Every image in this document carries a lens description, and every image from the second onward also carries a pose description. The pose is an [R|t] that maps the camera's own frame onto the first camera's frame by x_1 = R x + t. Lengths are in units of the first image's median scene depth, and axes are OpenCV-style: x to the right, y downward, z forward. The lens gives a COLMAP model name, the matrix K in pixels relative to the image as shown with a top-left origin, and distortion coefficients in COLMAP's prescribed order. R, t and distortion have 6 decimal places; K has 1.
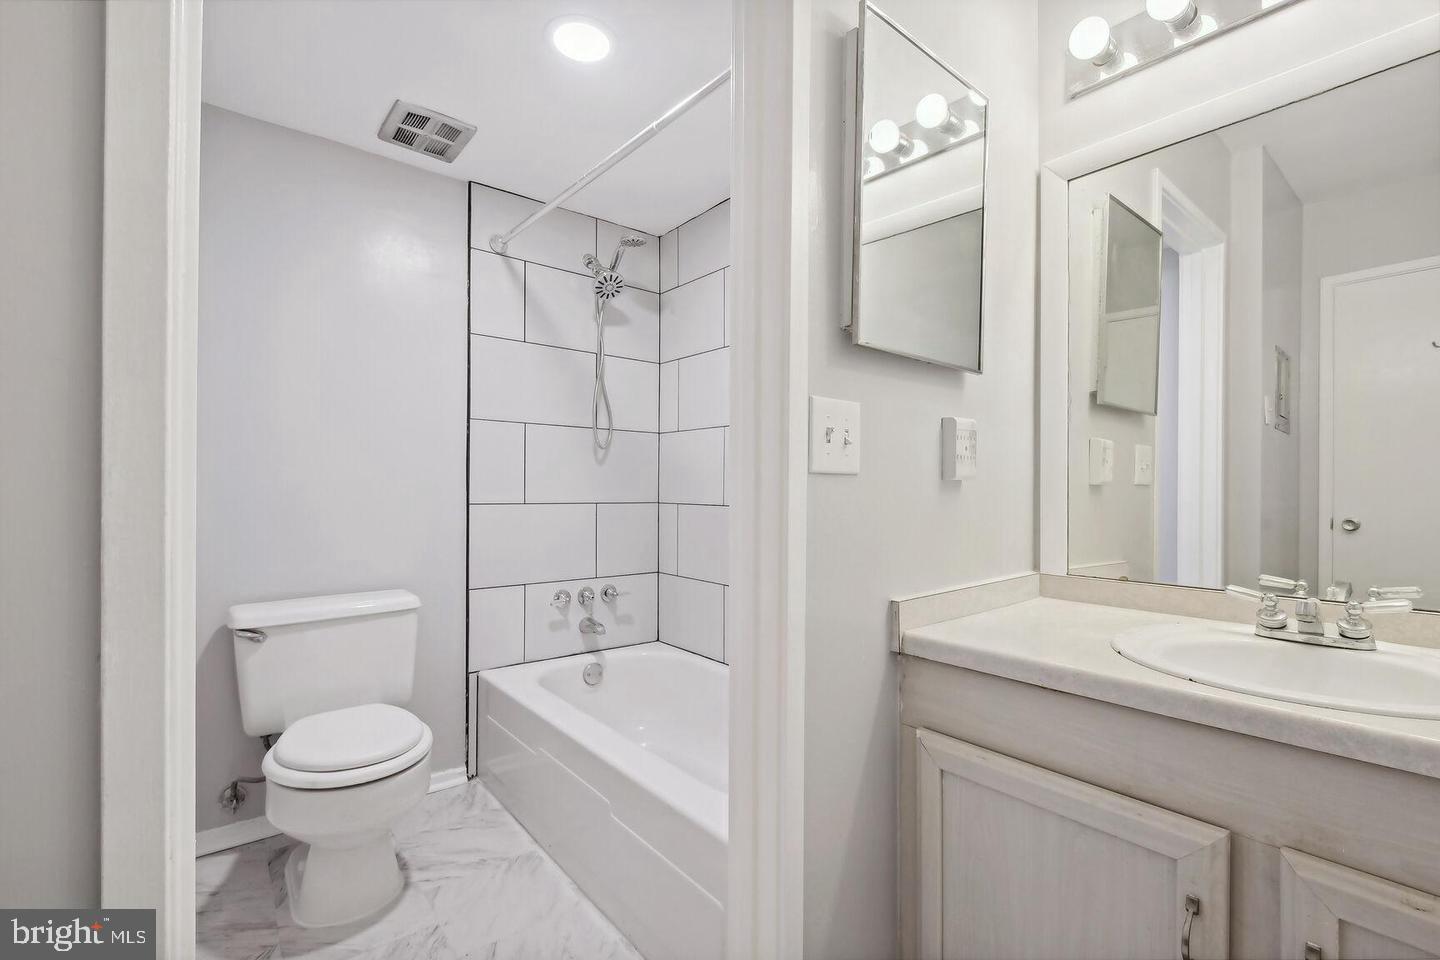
lens RADIAL K [[640.8, 0, 724.8], [0, 640.8, 493.5], [0, 0, 1]] dist [0.001376, -0.004818]
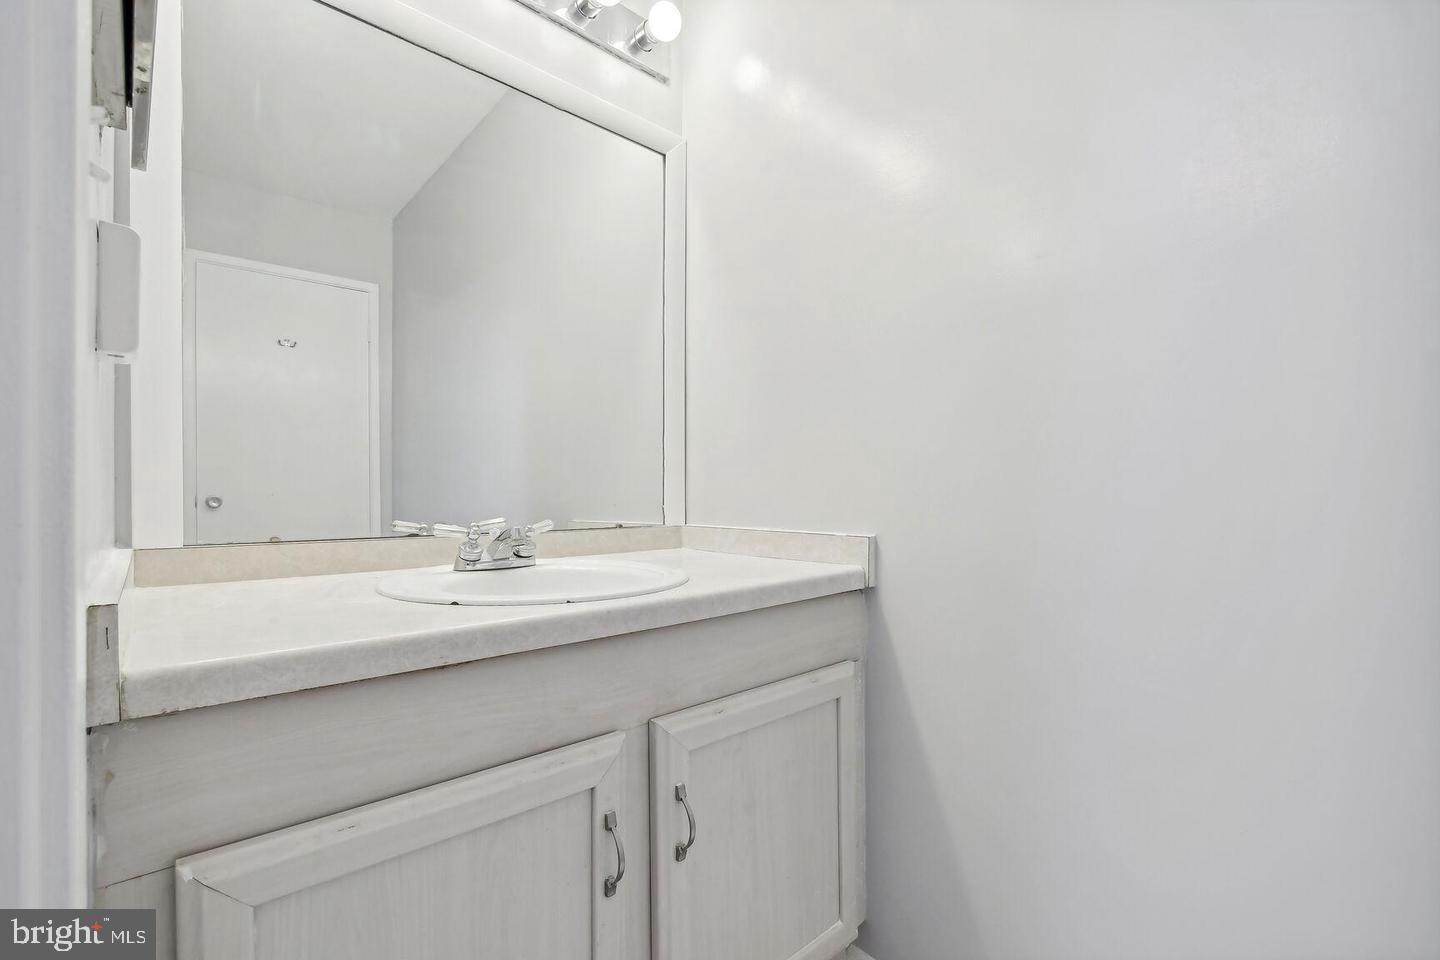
lens RADIAL K [[640.8, 0, 724.8], [0, 640.8, 493.5], [0, 0, 1]] dist [0.001376, -0.004818]
pose [[-0.067766, 0.000992, 0.997701, -0.207564], [0.006906, 0.999976, -0.000526, 0.109293], [-0.997677, 0.006854, -0.067771, 0.693463]]
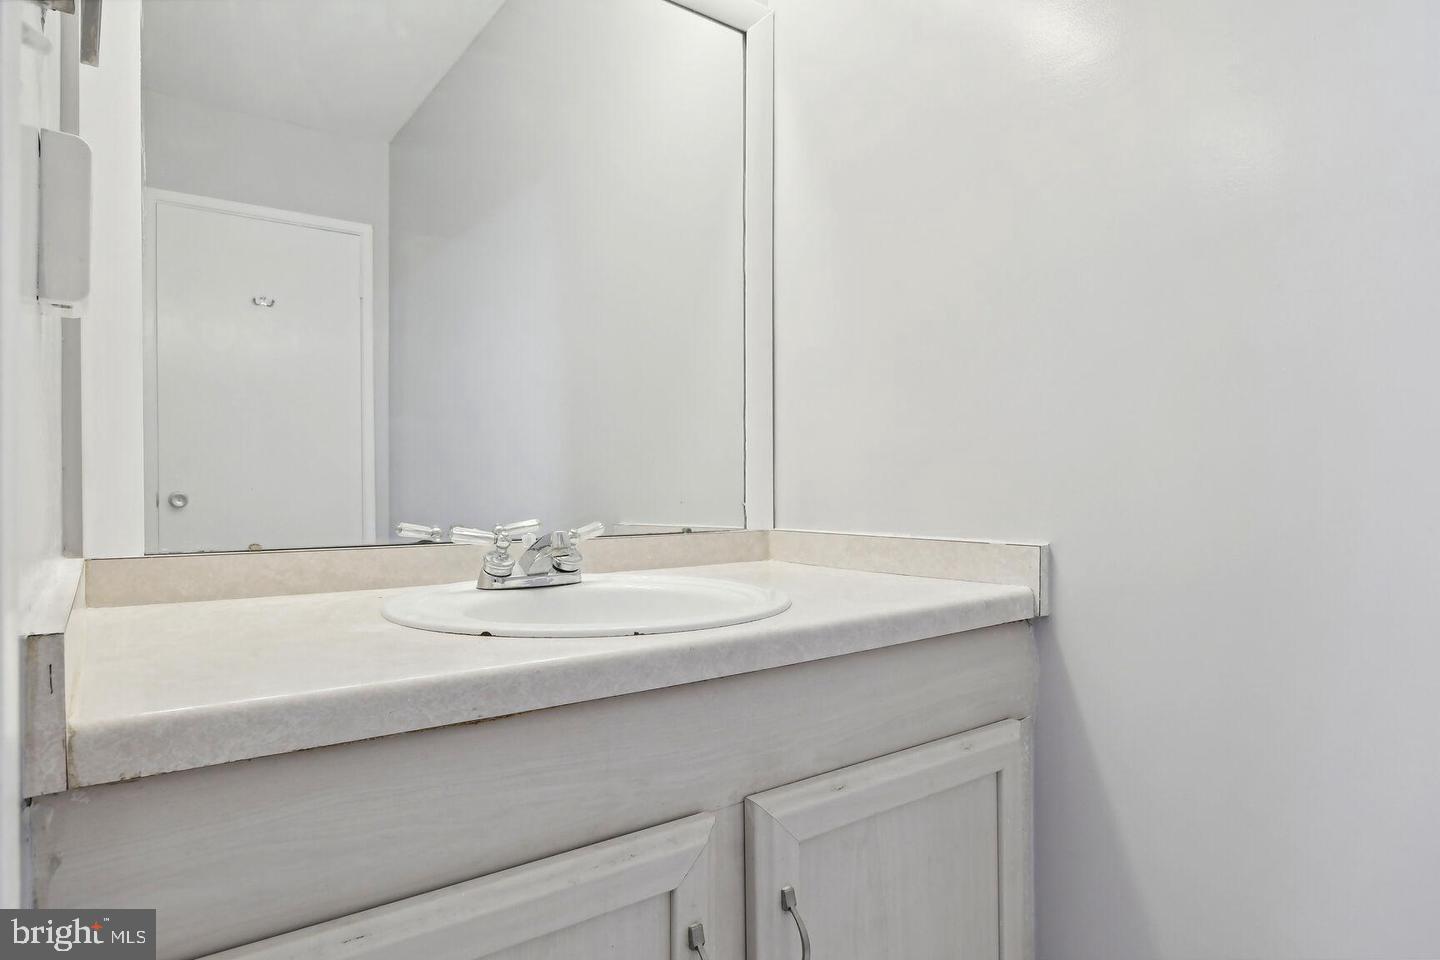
lens RADIAL K [[832.0, 0, 724.1], [0, 832.0, 488.3], [0, 0, 1]] dist [-0.003938, -0.002516]
pose [[0.022947, 0.002344, 0.999734, -0.152580], [0.010006, 0.999947, -0.002574, 0.113100], [-0.999687, 0.010063, 0.022922, 0.736290]]
